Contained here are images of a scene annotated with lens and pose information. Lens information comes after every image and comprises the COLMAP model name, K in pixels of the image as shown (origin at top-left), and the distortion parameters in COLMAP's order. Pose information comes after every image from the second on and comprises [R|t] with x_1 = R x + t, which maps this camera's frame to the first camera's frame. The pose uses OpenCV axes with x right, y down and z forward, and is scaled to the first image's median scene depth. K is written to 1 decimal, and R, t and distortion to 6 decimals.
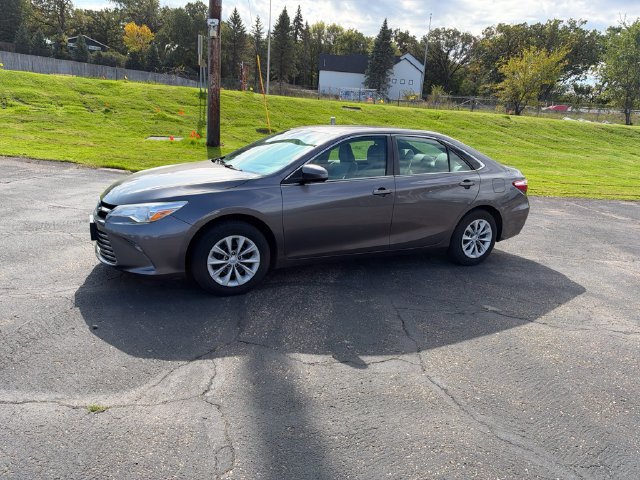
lens RADIAL K [[463.5, 0, 321.1], [0, 463.5, 243.1], [0, 0, 1]] dist [0.007615, -0.020060]
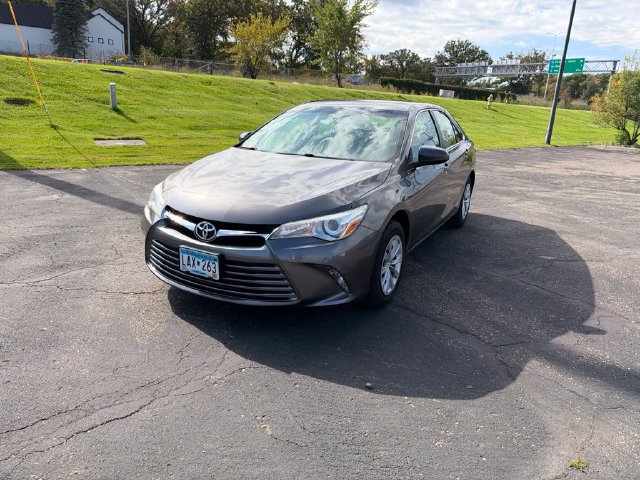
lens RADIAL K [[463.5, 0, 313.5], [0, 463.5, 238.4], [0, 0, 1]] dist [0.007615, -0.020060]
pose [[0.827188, -0.179600, 0.532451, -0.537955], [0.145120, 0.983681, 0.106354, -0.086265], [-0.542863, -0.010705, 0.839753, 0.243440]]
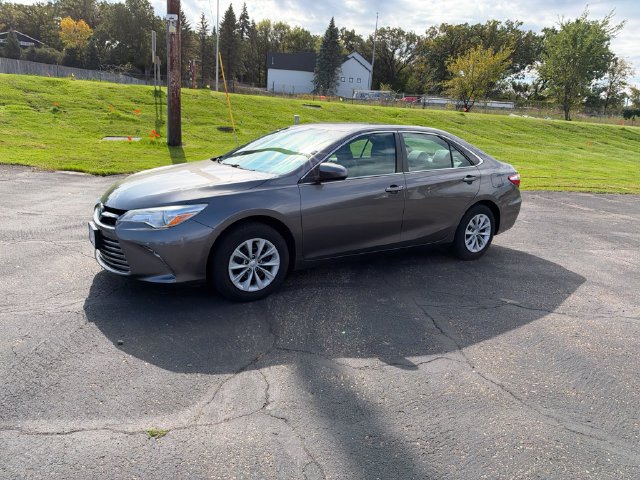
lens RADIAL K [[463.5, 0, 321.3], [0, 463.5, 241.0], [0, 0, 1]] dist [0.007615, -0.020060]
pose [[0.993993, -0.034630, 0.103818, -0.104003], [0.034673, 0.999398, 0.001398, -0.004969], [-0.103804, 0.002210, 0.994595, 0.022704]]
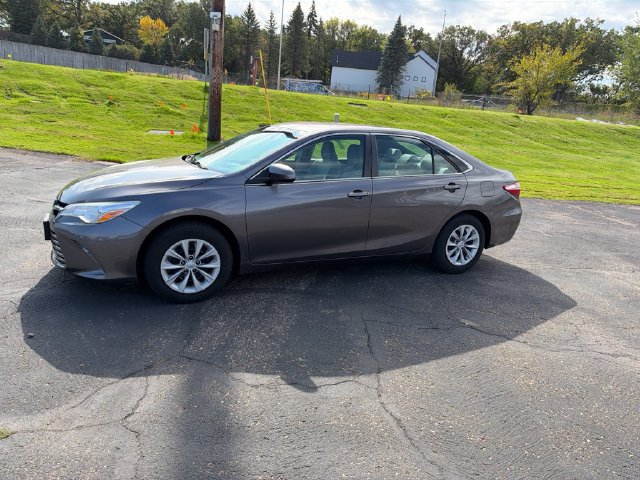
lens RADIAL K [[463.5, 0, 322.1], [0, 463.5, 238.8], [0, 0, 1]] dist [0.007615, -0.020060]
pose [[0.999535, 0.021976, -0.021137, 0.065515], [-0.021989, 0.999758, -0.000382, -0.014813], [0.021124, 0.000847, 0.999777, 0.050672]]
